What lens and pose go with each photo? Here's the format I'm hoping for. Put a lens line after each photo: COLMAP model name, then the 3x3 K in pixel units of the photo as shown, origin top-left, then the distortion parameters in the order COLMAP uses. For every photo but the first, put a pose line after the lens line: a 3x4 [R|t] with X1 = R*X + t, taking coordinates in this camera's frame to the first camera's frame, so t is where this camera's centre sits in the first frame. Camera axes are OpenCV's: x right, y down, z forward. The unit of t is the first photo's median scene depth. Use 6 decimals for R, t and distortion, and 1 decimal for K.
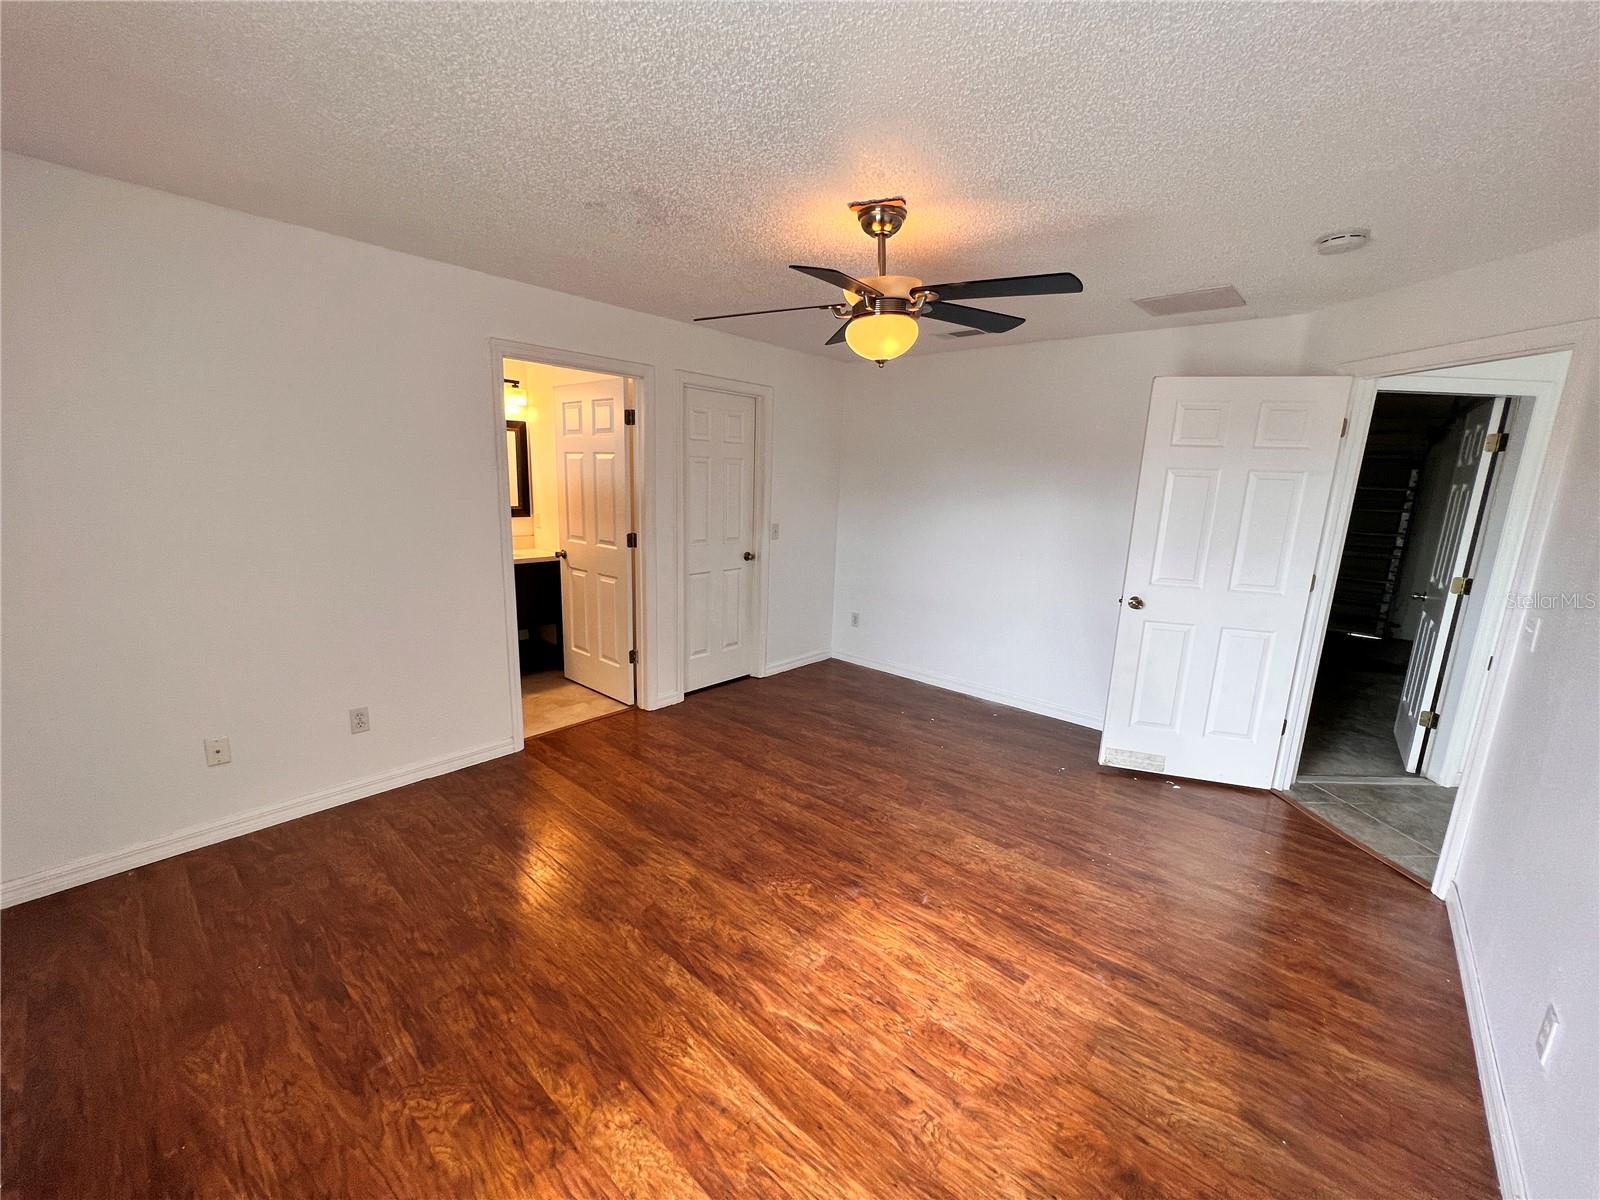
lens RADIAL K [[640.8, 0, 790.9], [0, 640.8, 601.4], [0, 0, 1]] dist [-0.001763, 0.000977]
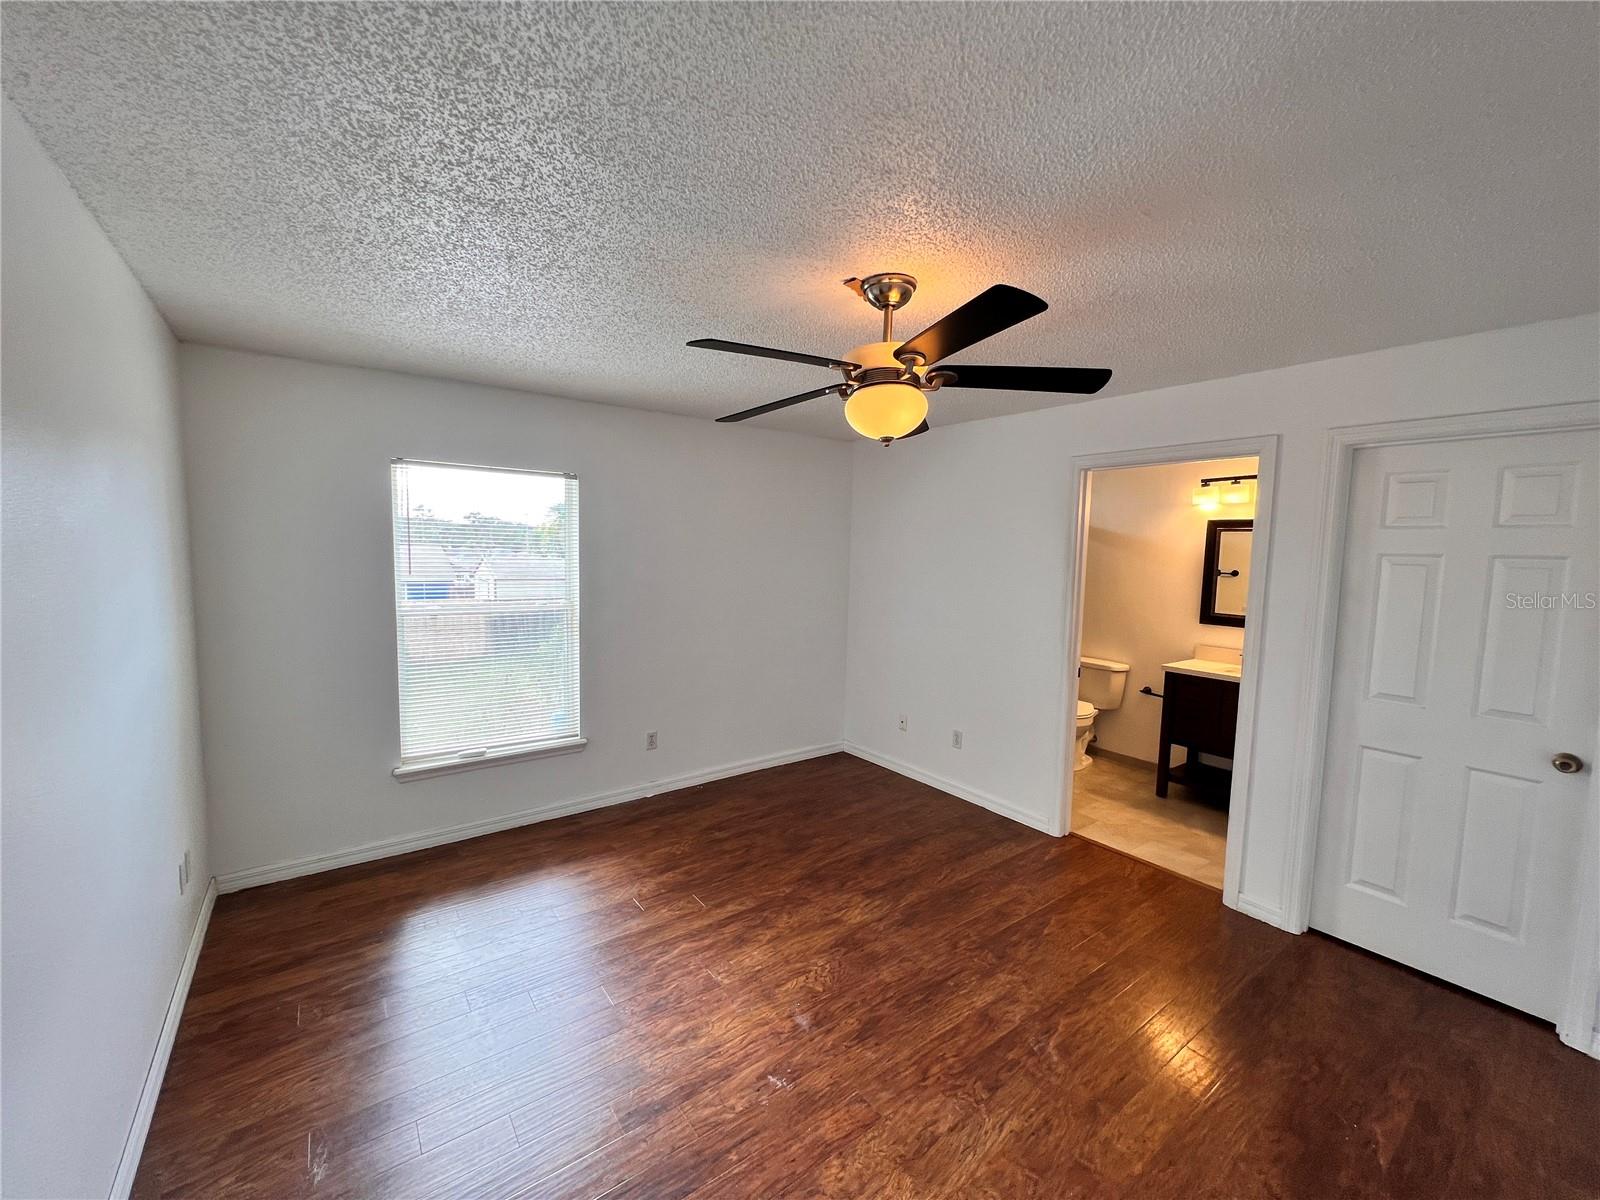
lens RADIAL K [[640.8, 0, 794.2], [0, 640.8, 605.0], [0, 0, 1]] dist [-0.001763, 0.000977]
pose [[-0.201511, 0.049971, -0.978211, 0.923099], [-0.222104, 0.970352, 0.095322, -0.190383], [0.953972, 0.236473, -0.184438, 0.985876]]
